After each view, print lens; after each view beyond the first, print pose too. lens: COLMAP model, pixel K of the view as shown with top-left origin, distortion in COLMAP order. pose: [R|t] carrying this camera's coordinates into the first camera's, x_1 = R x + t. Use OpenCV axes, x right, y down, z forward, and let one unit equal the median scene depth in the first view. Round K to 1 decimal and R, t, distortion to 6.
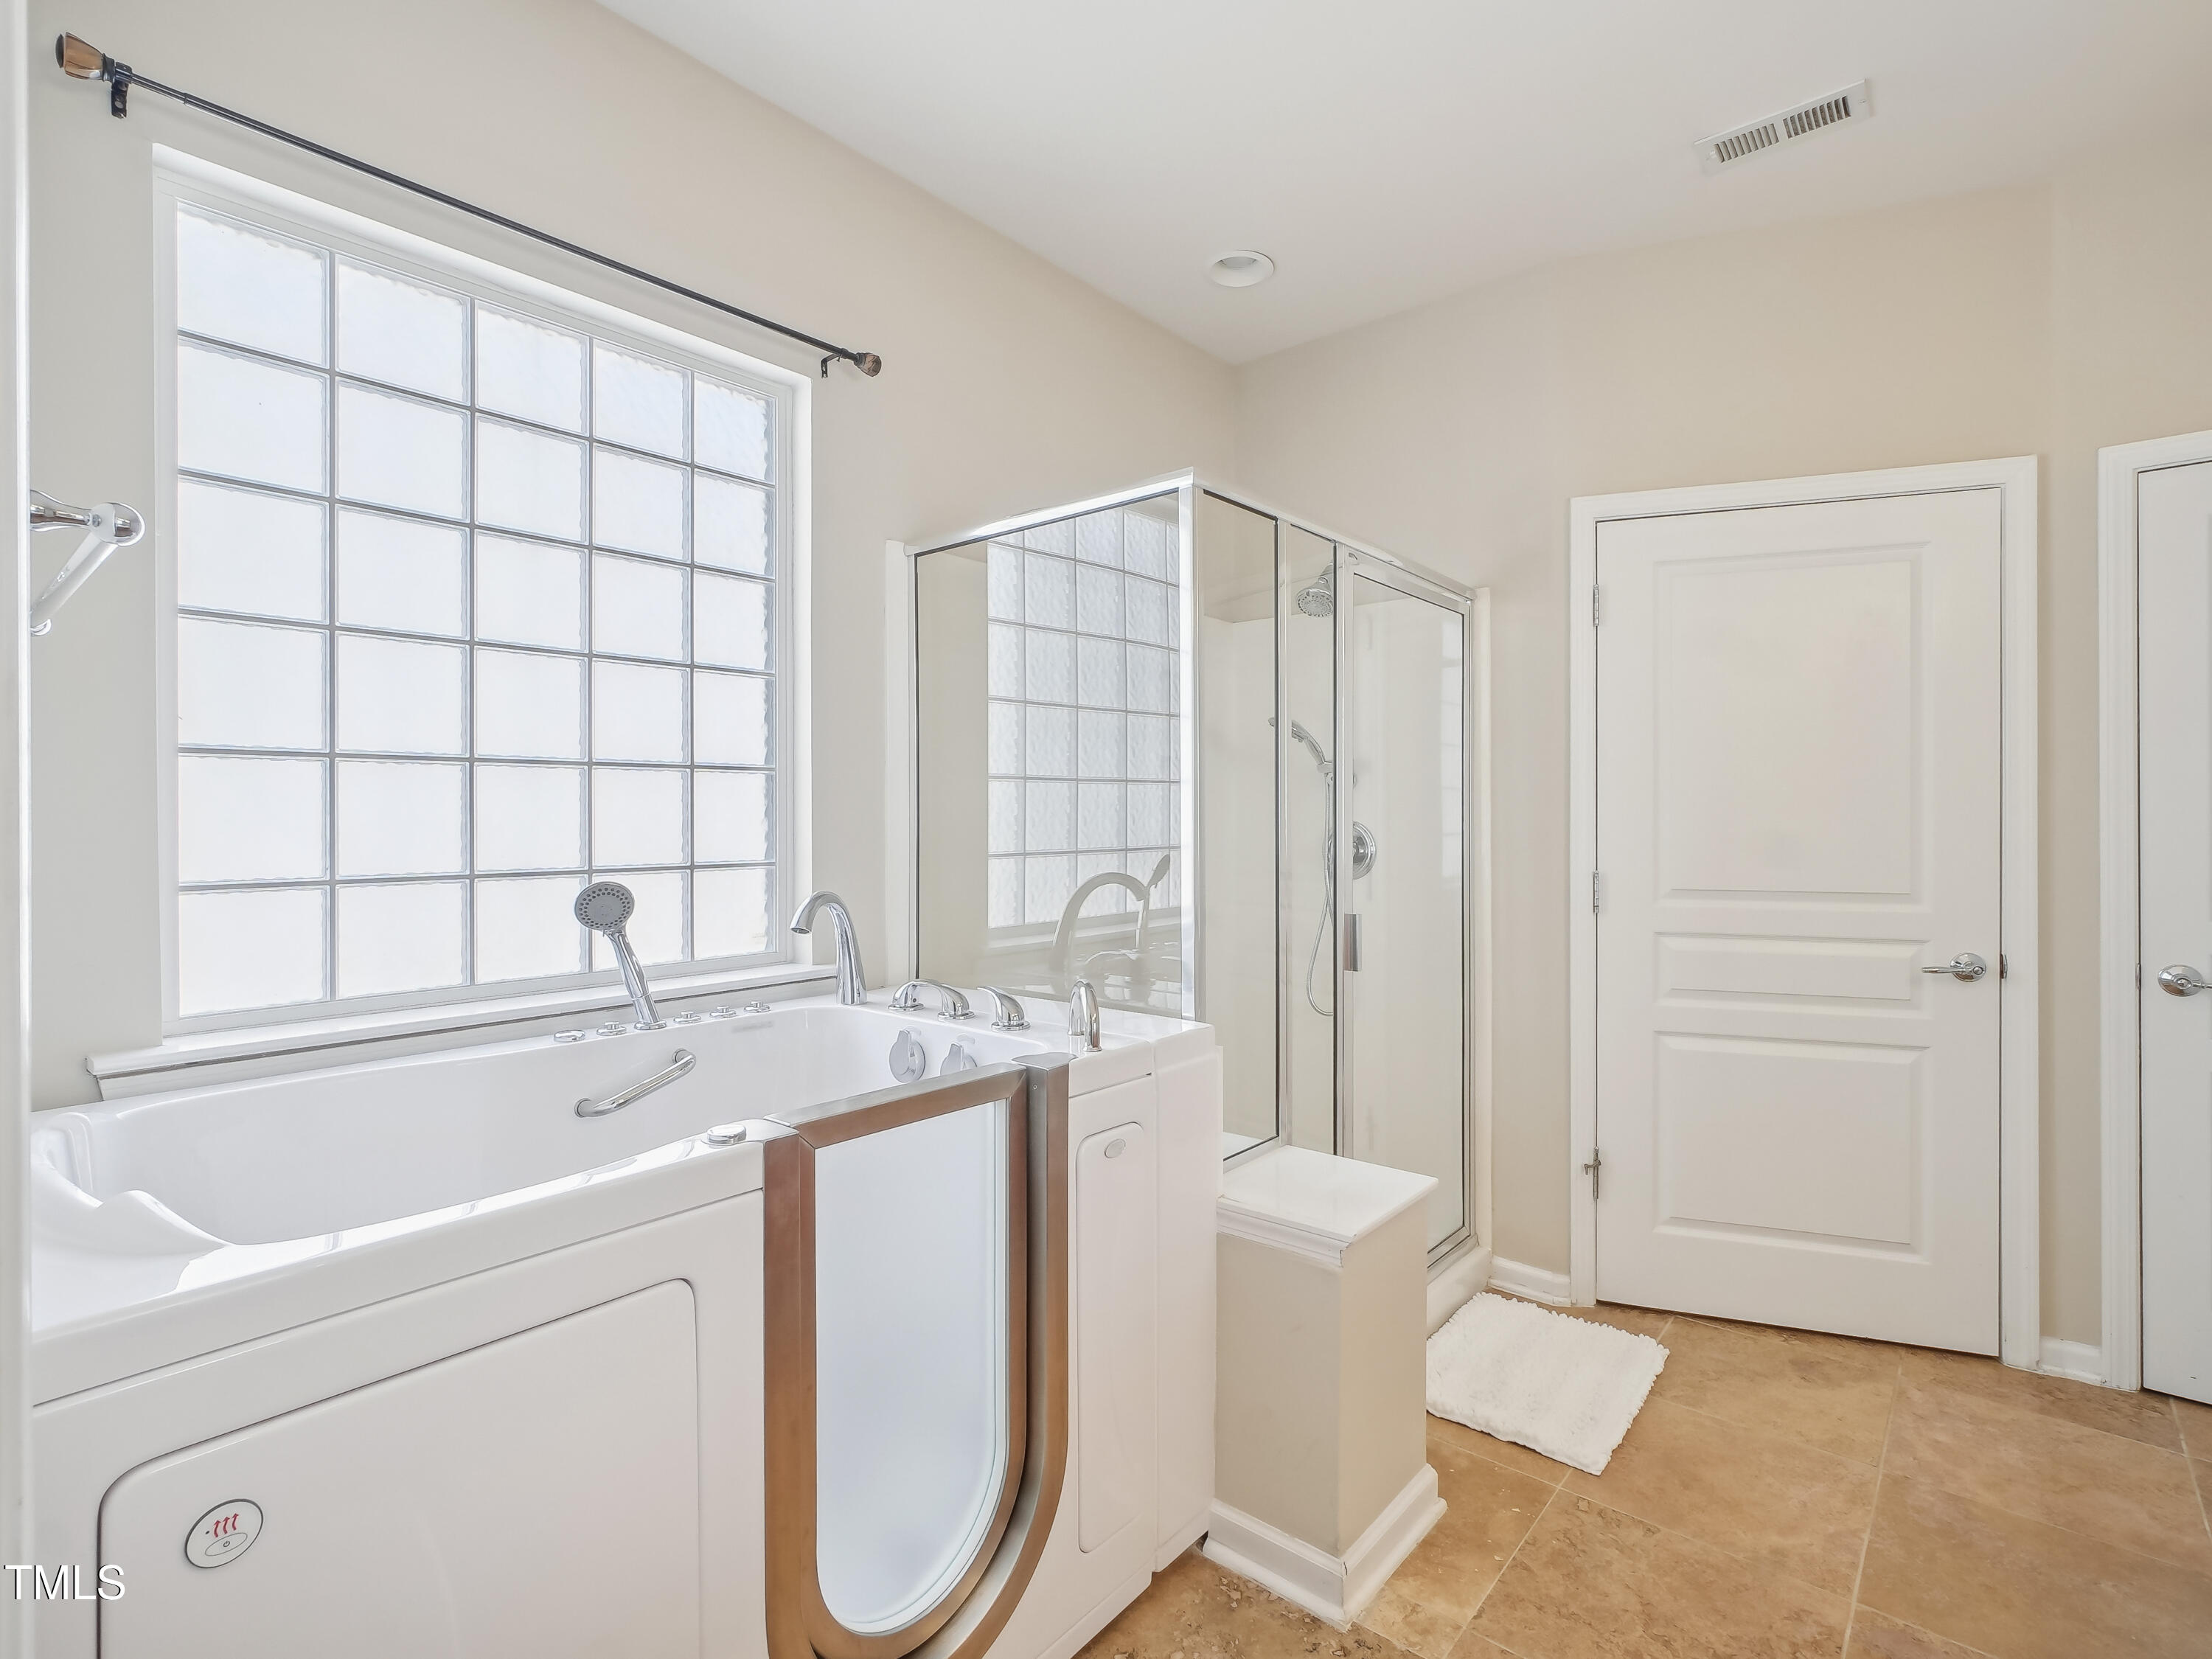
lens RADIAL K [[1071.2, 0, 1102.1], [0, 1071.2, 834.8], [0, 0, 1]] dist [0.001848, 0.000263]
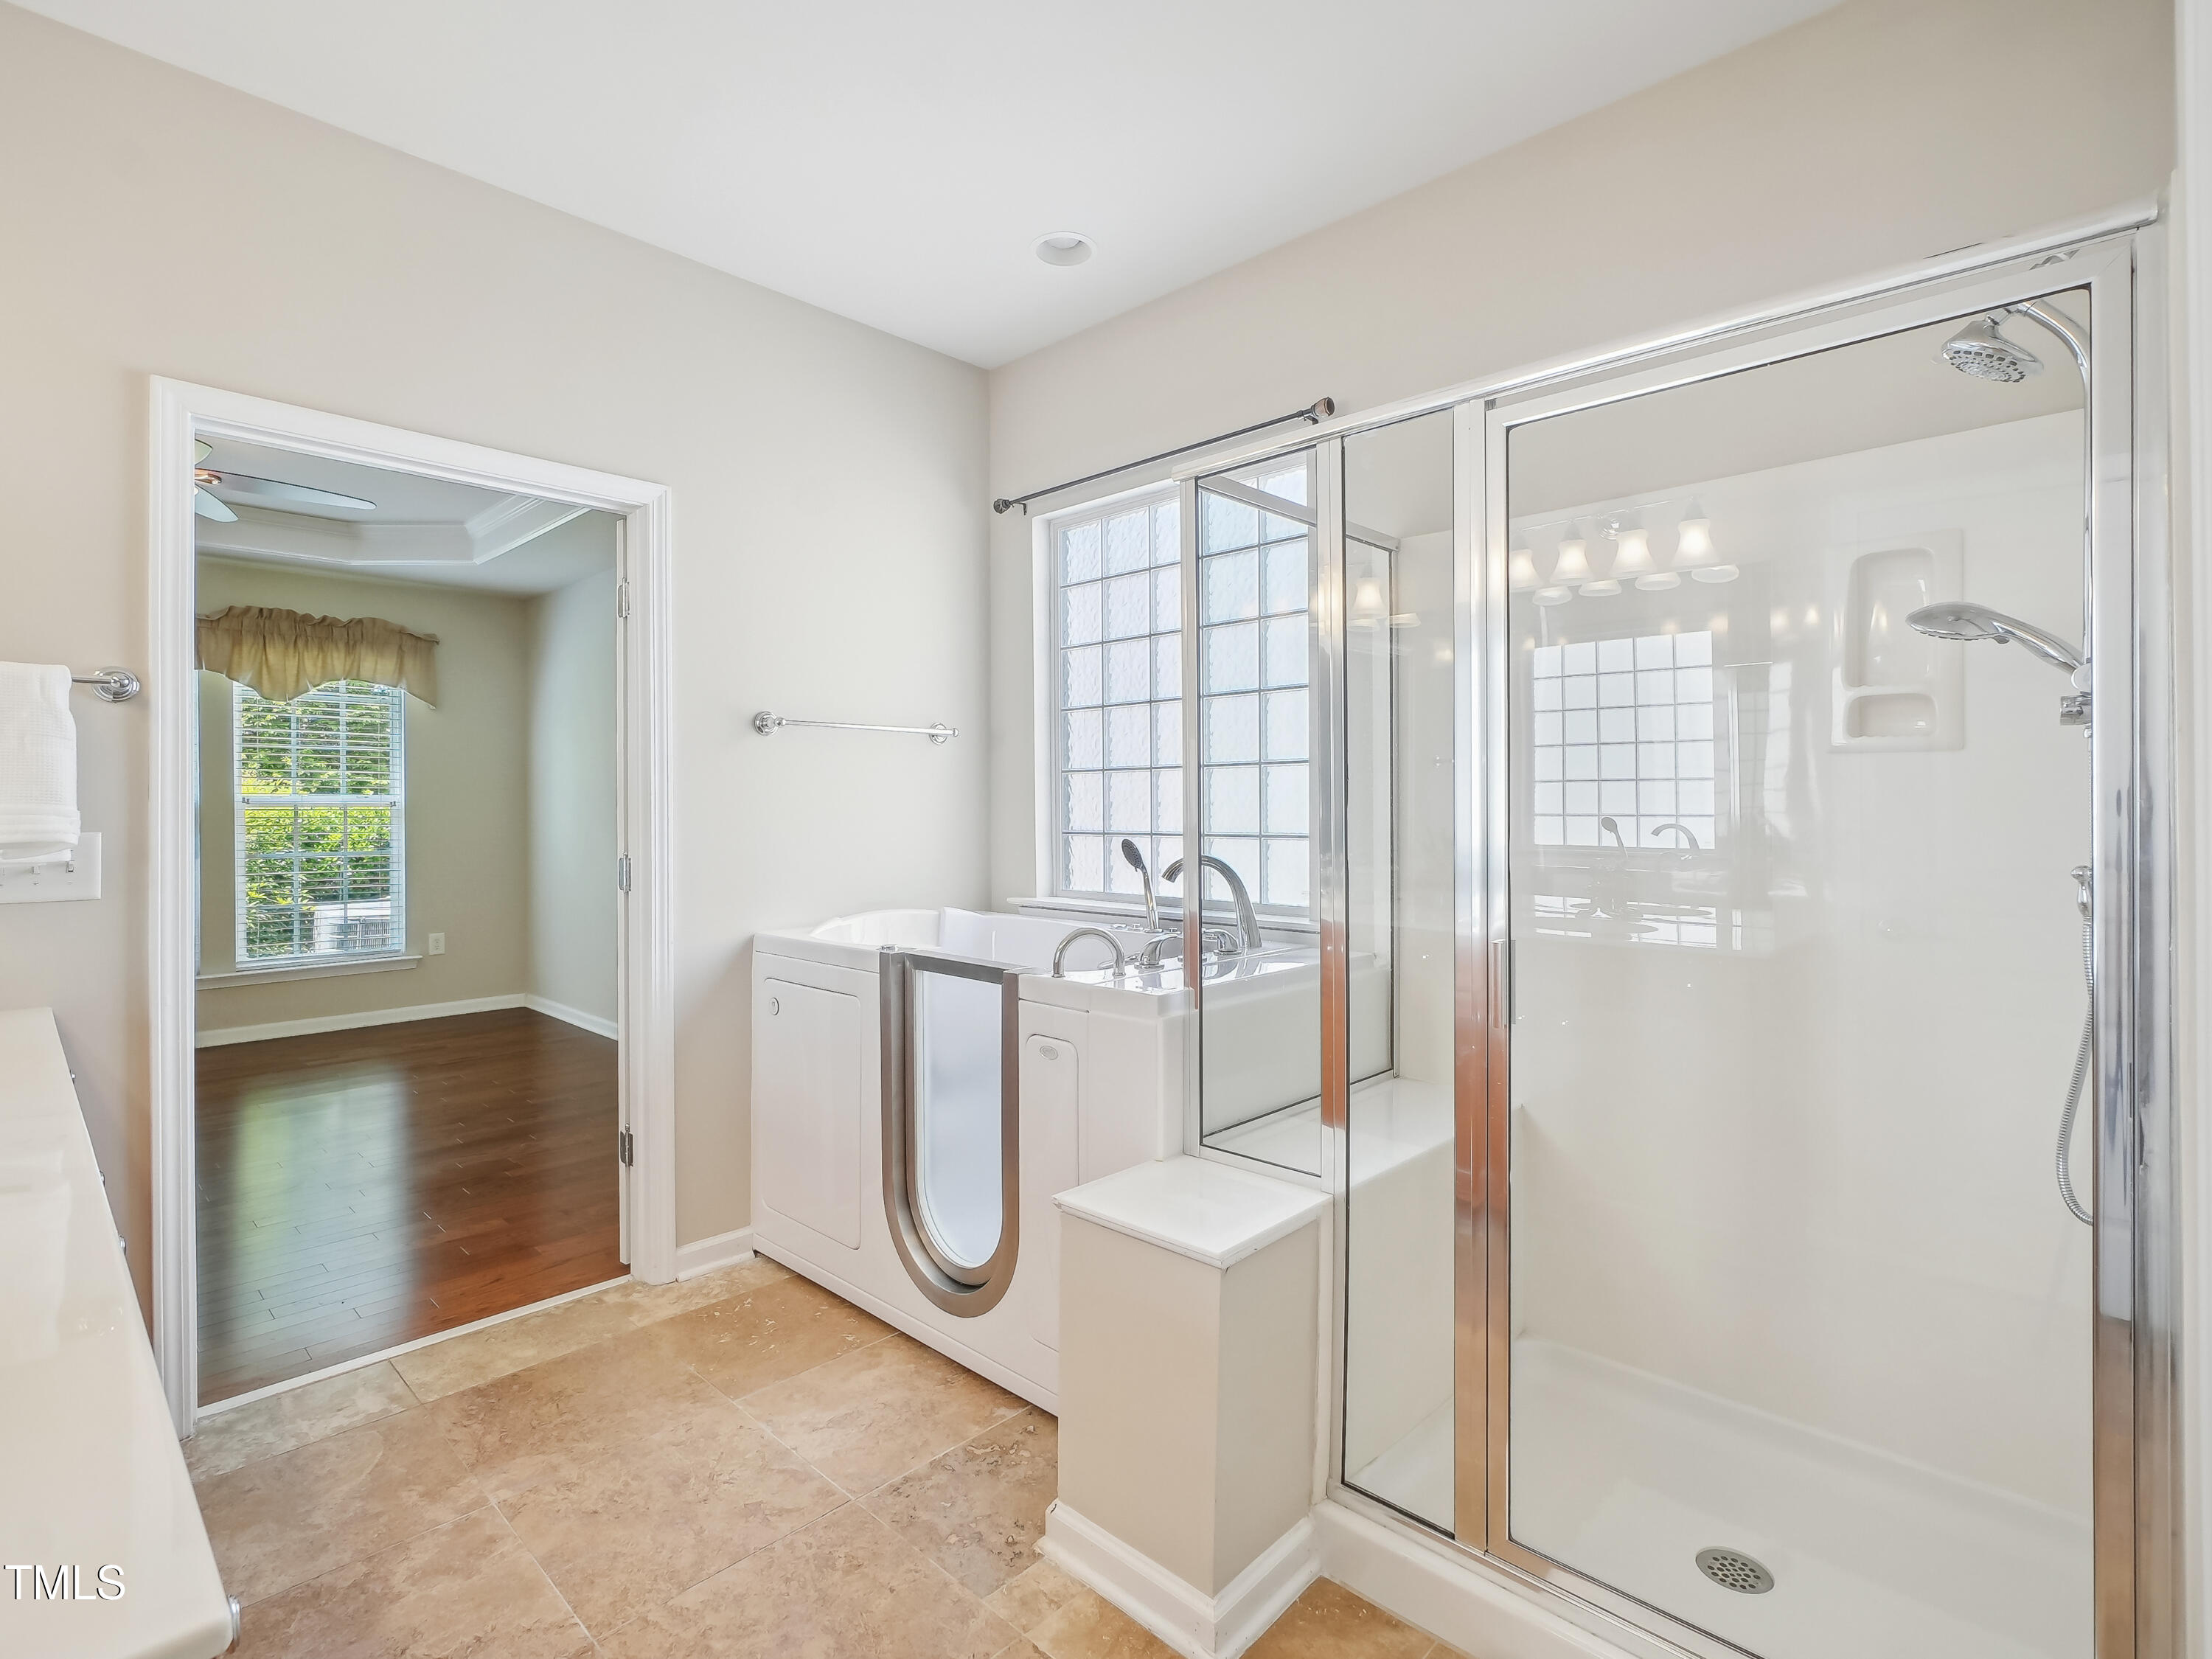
lens RADIAL K [[1071.2, 0, 1103.0], [0, 1071.2, 810.1], [0, 0, 1]] dist [0.001848, 0.000263]
pose [[-0.066903, 0.005455, -0.997745, 1.295750], [-0.006907, 0.999959, 0.005931, -0.012457], [0.997736, 0.007289, -0.066863, 1.130482]]
